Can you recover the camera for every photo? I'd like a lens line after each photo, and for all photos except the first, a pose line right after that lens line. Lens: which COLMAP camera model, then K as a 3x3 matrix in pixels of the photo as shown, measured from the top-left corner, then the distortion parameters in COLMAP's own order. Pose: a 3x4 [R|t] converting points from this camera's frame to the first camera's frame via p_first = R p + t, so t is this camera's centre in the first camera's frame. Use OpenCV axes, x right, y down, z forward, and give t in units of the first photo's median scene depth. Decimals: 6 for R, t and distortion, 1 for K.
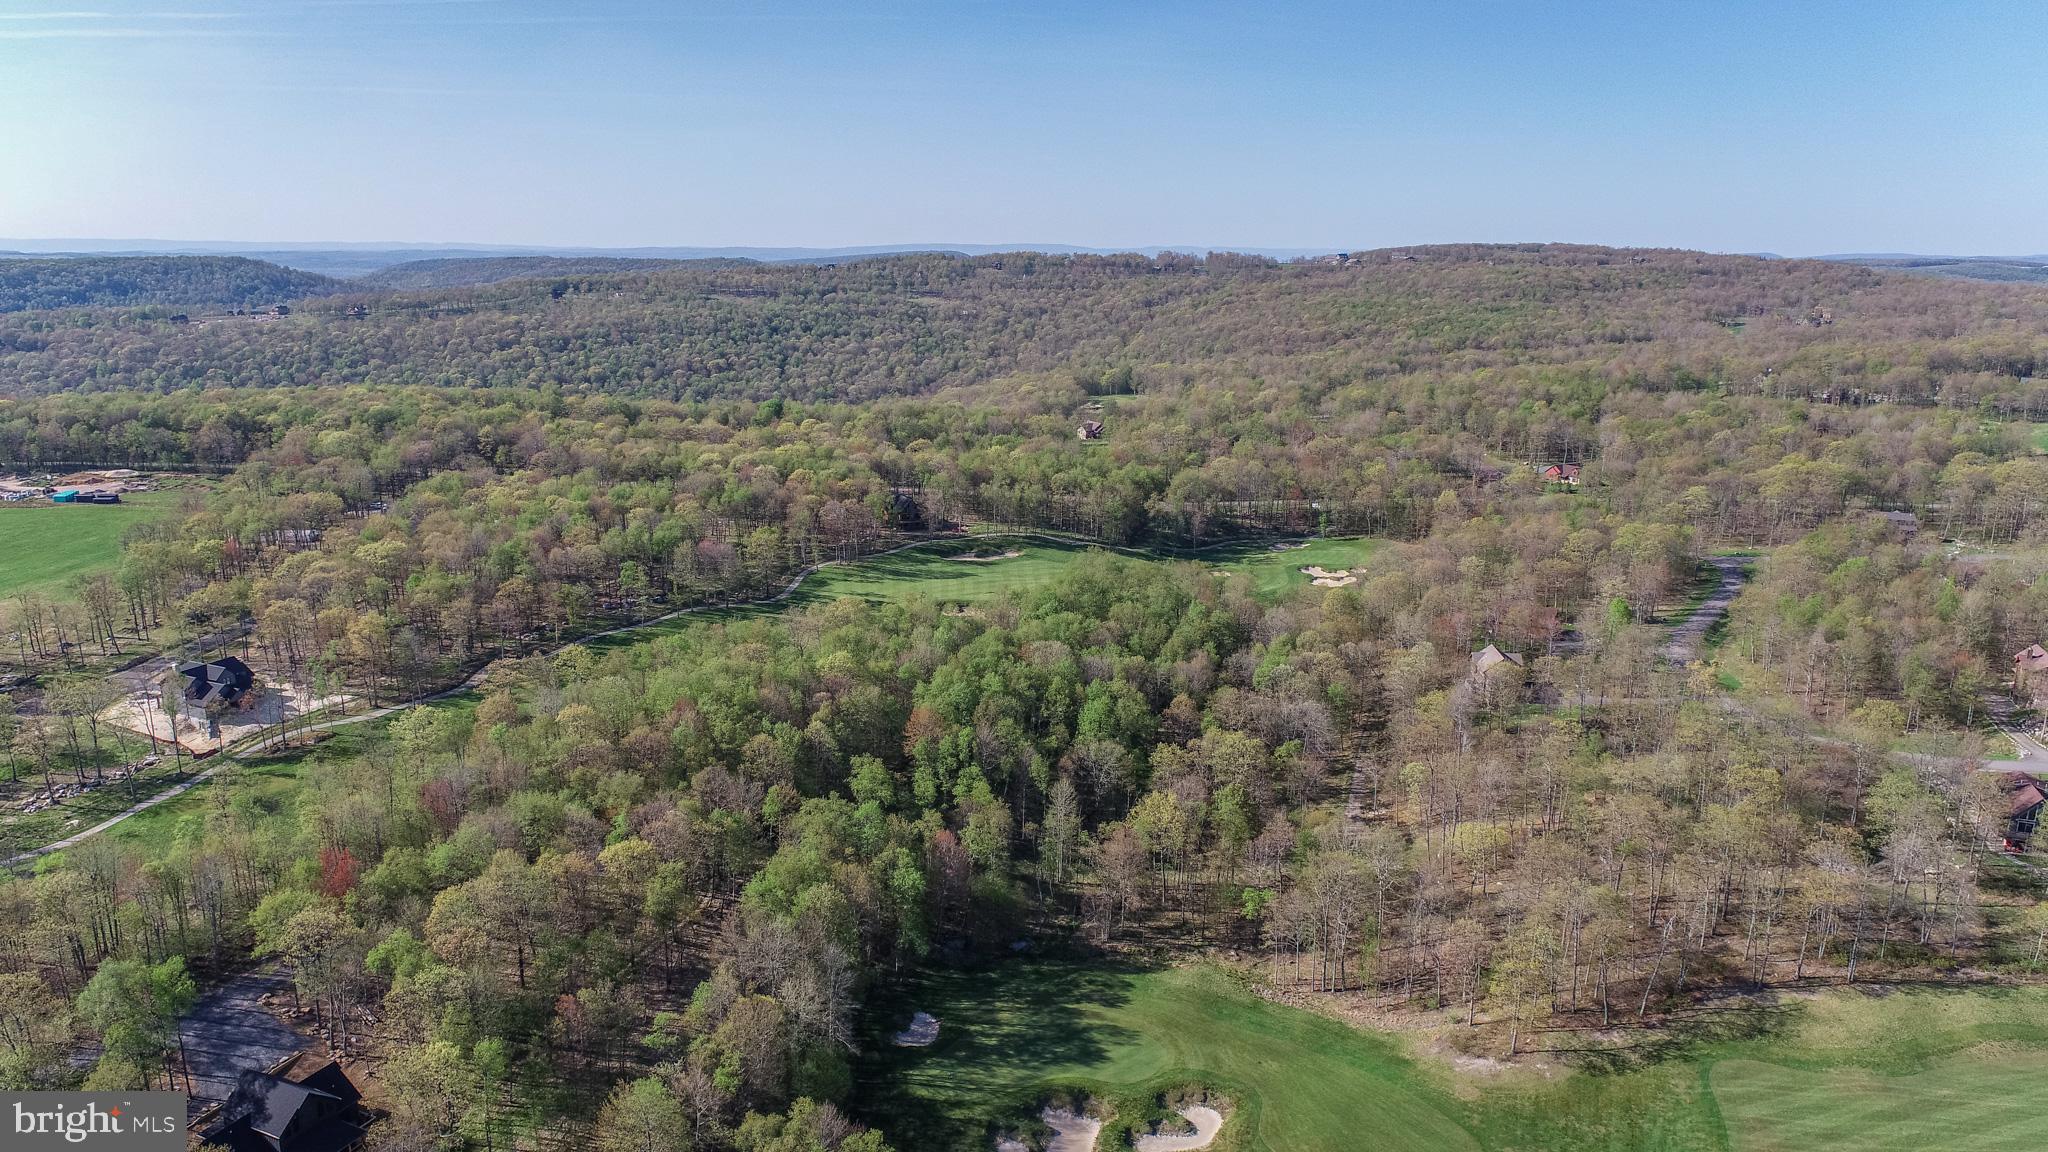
lens RADIAL K [[1387.7, 0, 1021.7], [0, 1387.7, 570.7], [0, 0, 1]] dist [-0.012240, 0.009162]
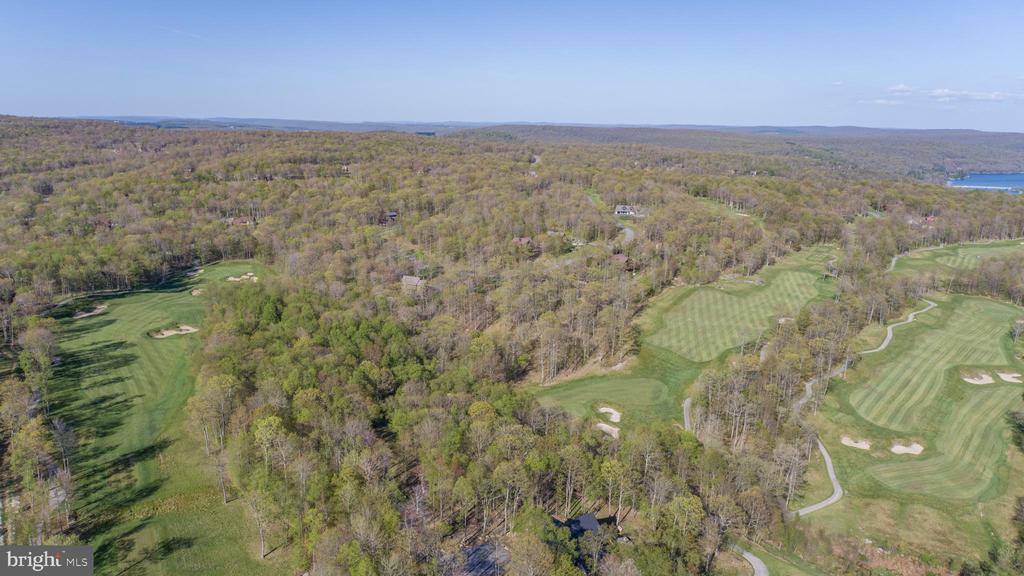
lens RADIAL K [[693.8, 0, 510.5], [0, 693.8, 286.9], [0, 0, 1]] dist [-0.012240, 0.009162]
pose [[0.391631, -0.221405, 0.893088, -0.515461], [0.205955, 0.967084, 0.149435, -0.054184], [-0.896776, 0.125413, 0.424339, 0.215103]]
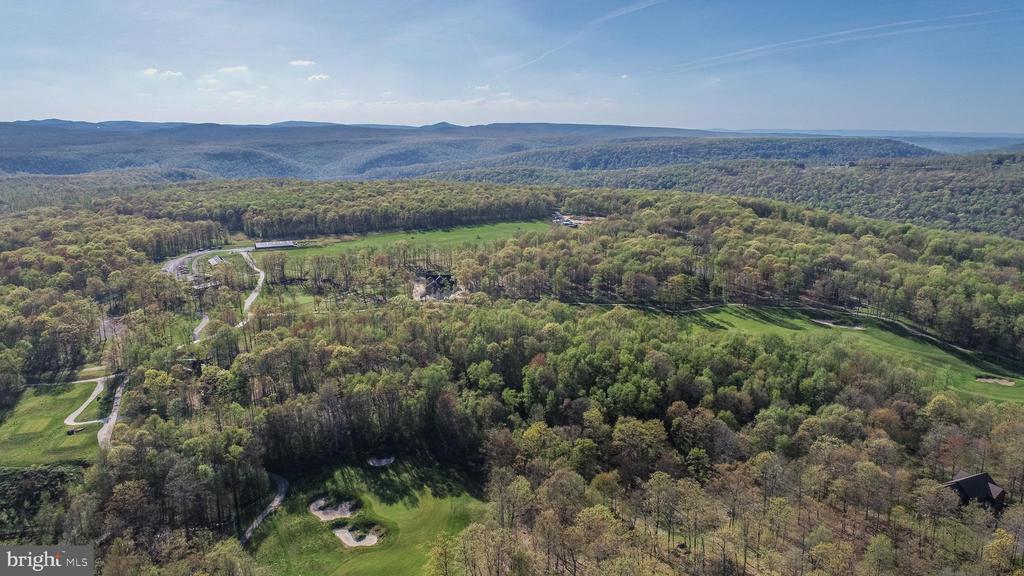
lens RADIAL K [[693.8, 0, 514.7], [0, 693.8, 293.4], [0, 0, 1]] dist [-0.012240, 0.009162]
pose [[0.487836, 0.203612, -0.848857, 0.441224], [-0.207124, 0.971646, 0.114031, -0.056527], [0.848007, 0.120190, 0.516177, 0.251133]]
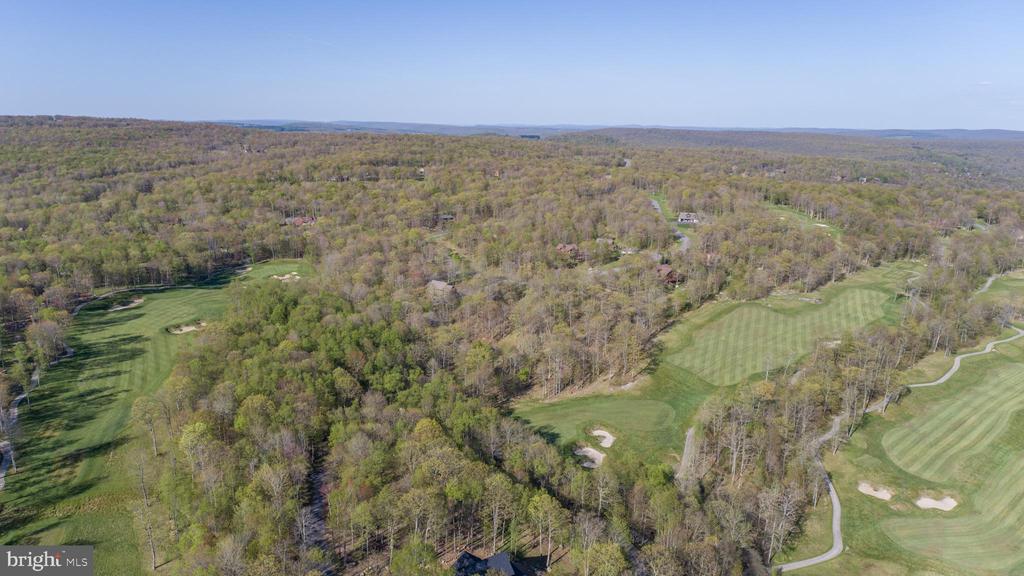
lens RADIAL K [[693.8, 0, 510.7], [0, 693.8, 287.4], [0, 0, 1]] dist [-0.012240, 0.009162]
pose [[0.530420, -0.202067, 0.823301, -0.441562], [0.192055, 0.974569, 0.115460, -0.036320], [-0.825694, 0.096877, 0.555738, 0.143745]]
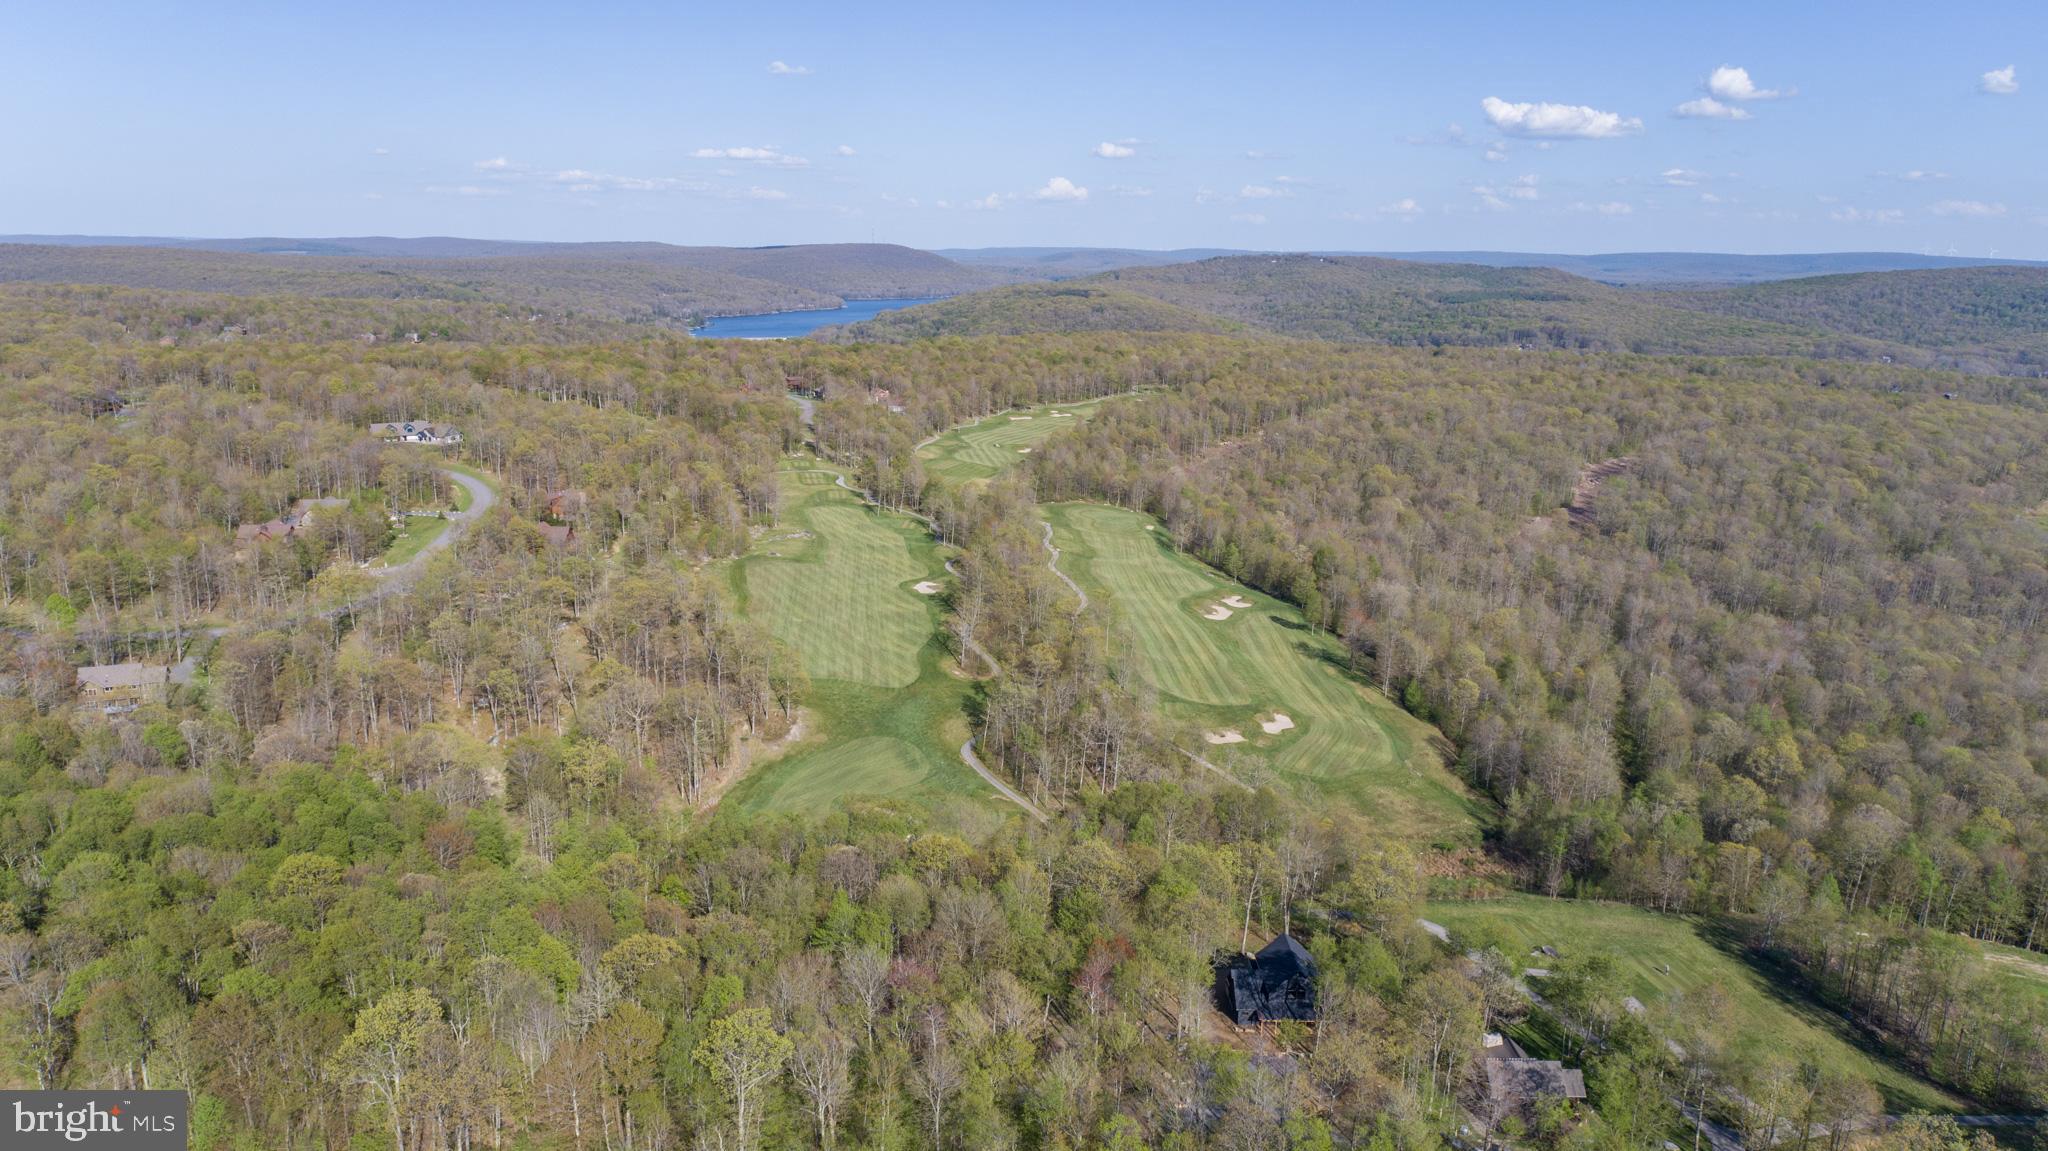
lens RADIAL K [[1387.7, 0, 1025.5], [0, 1387.7, 573.7], [0, 0, 1]] dist [-0.012240, 0.009162]
pose [[-0.427577, -0.226902, 0.875039, -0.502444], [0.192464, 0.922943, 0.333369, -0.132214], [-0.883253, 0.310954, -0.350959, 0.544156]]
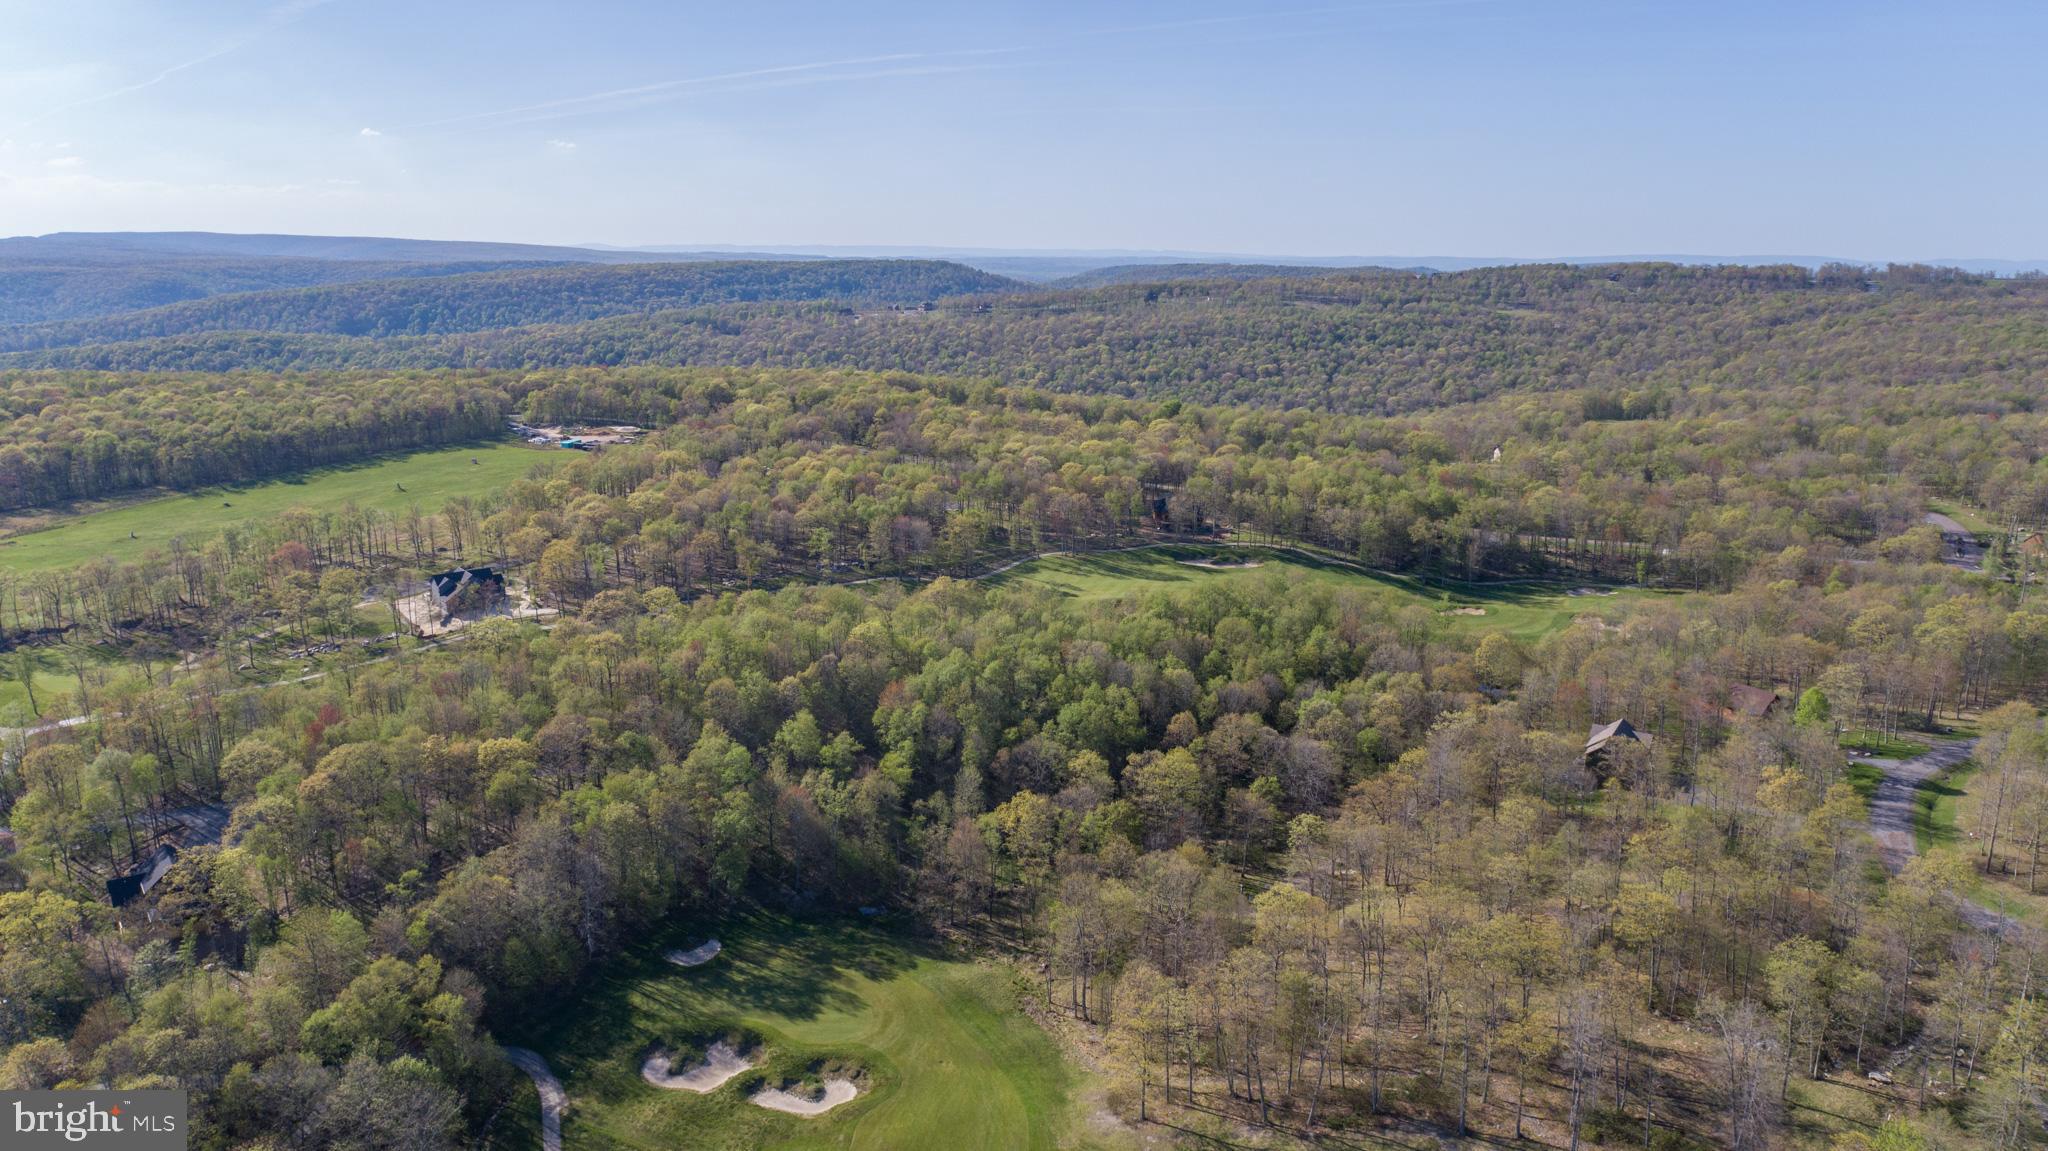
lens RADIAL K [[1387.7, 0, 1029.6], [0, 1387.7, 570.6], [0, 0, 1]] dist [-0.012240, 0.009162]
pose [[0.886260, 0.107377, -0.450570, 0.282903], [-0.110131, 0.993712, 0.020189, -0.010120], [0.449905, 0.031729, 0.892513, 0.057121]]
